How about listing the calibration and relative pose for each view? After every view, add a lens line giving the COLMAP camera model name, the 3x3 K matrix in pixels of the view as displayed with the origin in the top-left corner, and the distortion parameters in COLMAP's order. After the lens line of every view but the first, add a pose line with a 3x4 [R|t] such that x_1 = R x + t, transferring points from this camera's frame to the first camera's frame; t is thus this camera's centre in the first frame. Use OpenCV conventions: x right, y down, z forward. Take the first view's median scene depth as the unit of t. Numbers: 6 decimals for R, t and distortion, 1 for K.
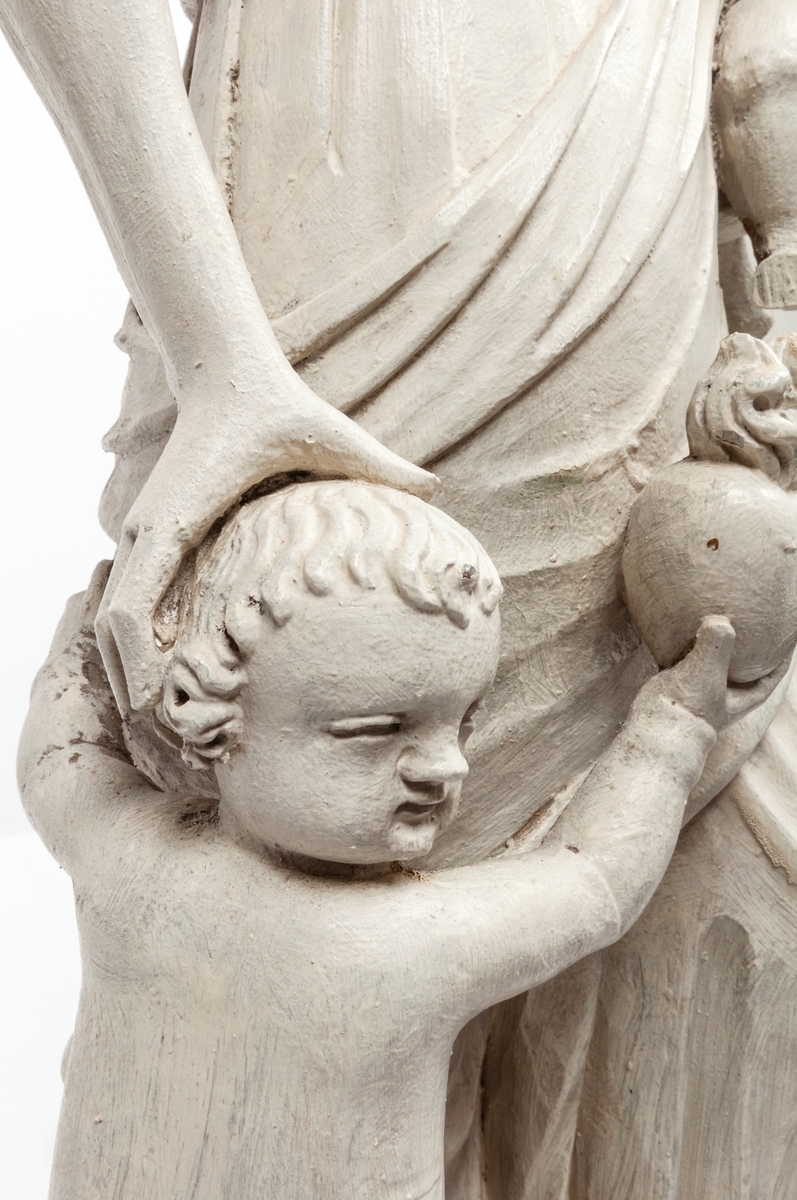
lens RADIAL K [[1325.8, 0, 398.2], [0, 1325.8, 599.9], [0, 0, 1]] dist [-0.016789, 0.000000]
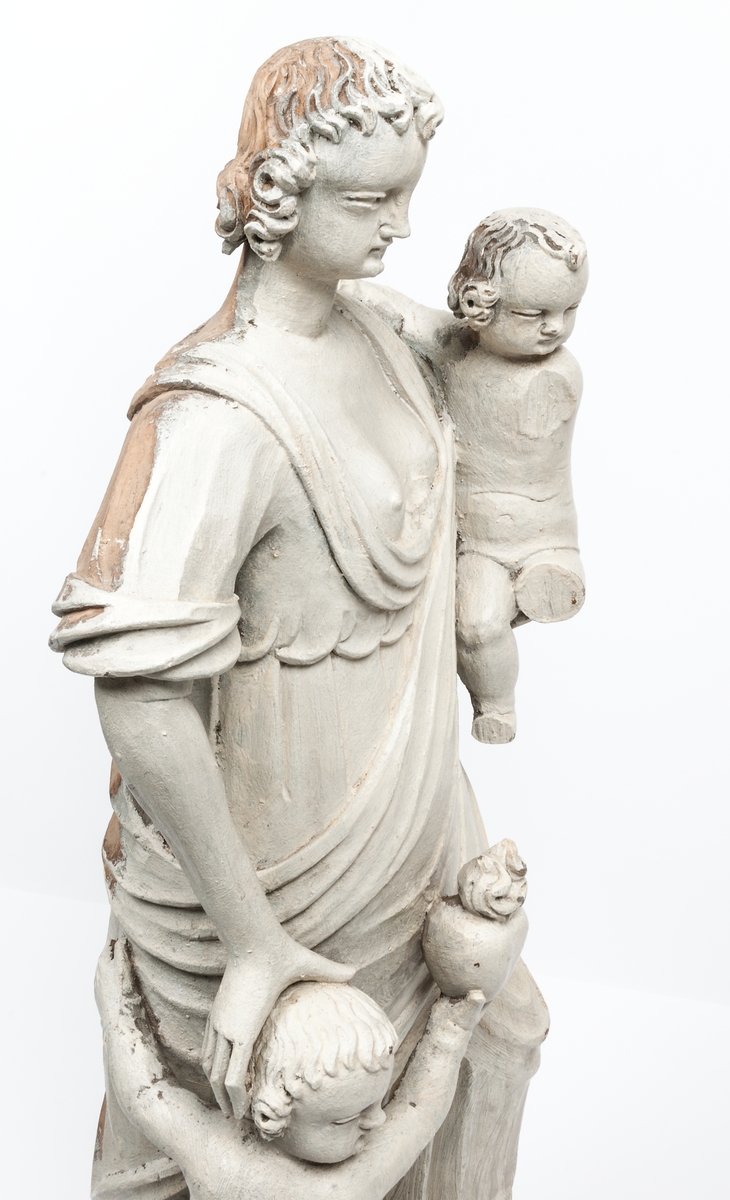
lens RADIAL K [[1506.5, 0, 366.0], [0, 1506.5, 600.1], [0, 0, 1]] dist [0.009447, 0.000000]
pose [[0.953066, -0.090858, 0.288807, -0.542318], [0.010967, 0.963643, 0.266968, -1.188565], [-0.302562, -0.251271, 0.919412, -0.951085]]
